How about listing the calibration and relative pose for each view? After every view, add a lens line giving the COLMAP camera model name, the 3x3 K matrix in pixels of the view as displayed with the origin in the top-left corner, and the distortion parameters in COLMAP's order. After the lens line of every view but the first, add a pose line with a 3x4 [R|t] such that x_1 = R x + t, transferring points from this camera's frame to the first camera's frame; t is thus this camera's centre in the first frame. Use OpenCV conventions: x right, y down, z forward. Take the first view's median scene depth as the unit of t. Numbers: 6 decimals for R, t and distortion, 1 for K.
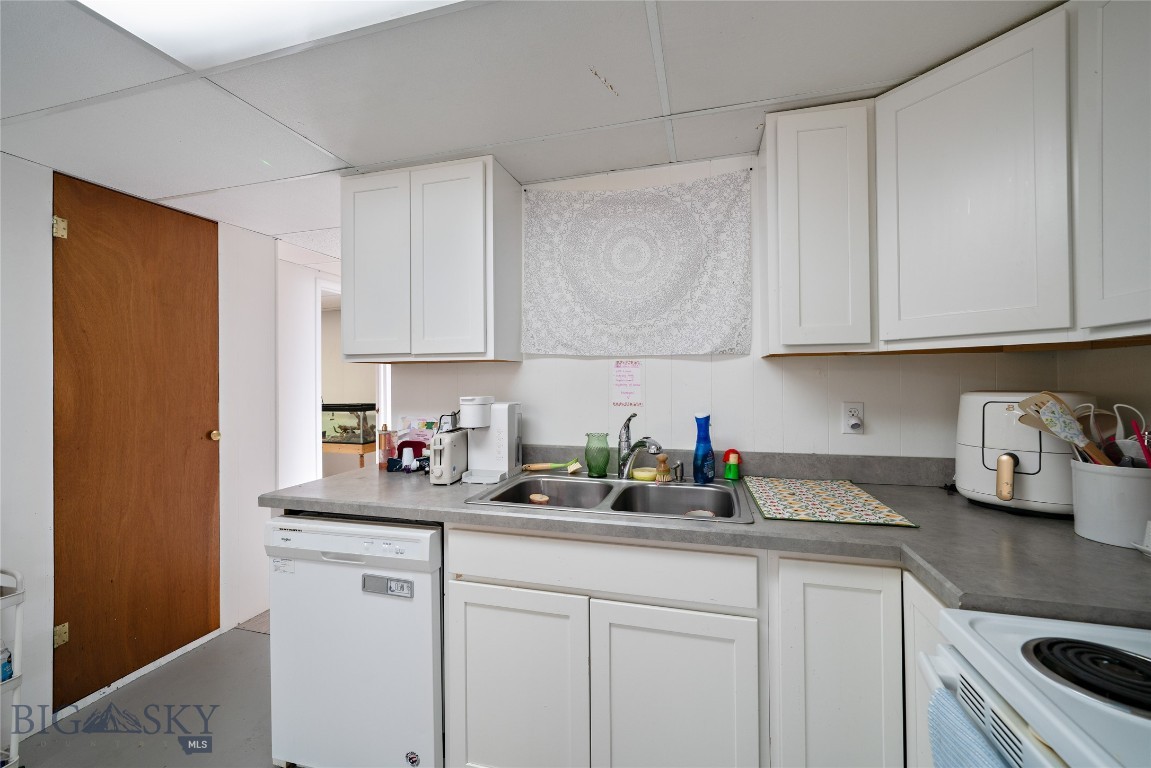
lens RADIAL K [[471.0, 0, 571.1], [0, 471.0, 375.3], [0, 0, 1]] dist [-0.000824, -0.000039]
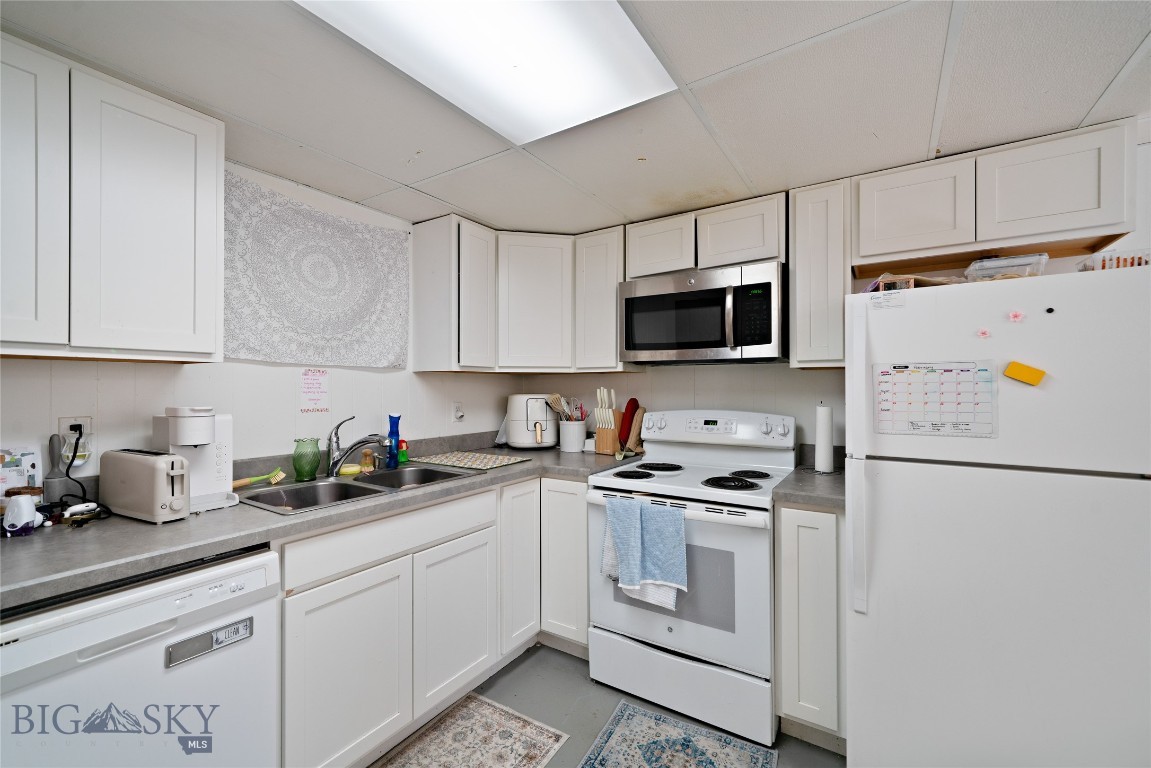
lens RADIAL K [[478.7, 0, 570.1], [0, 478.7, 382.8], [0, 0, 1]] dist [0.016416, 0.000002]
pose [[0.307134, 0.014931, 0.951549, -0.785623], [-0.008944, 0.999878, -0.012803, 0.008383], [-0.951624, -0.004579, 0.307230, 0.128155]]
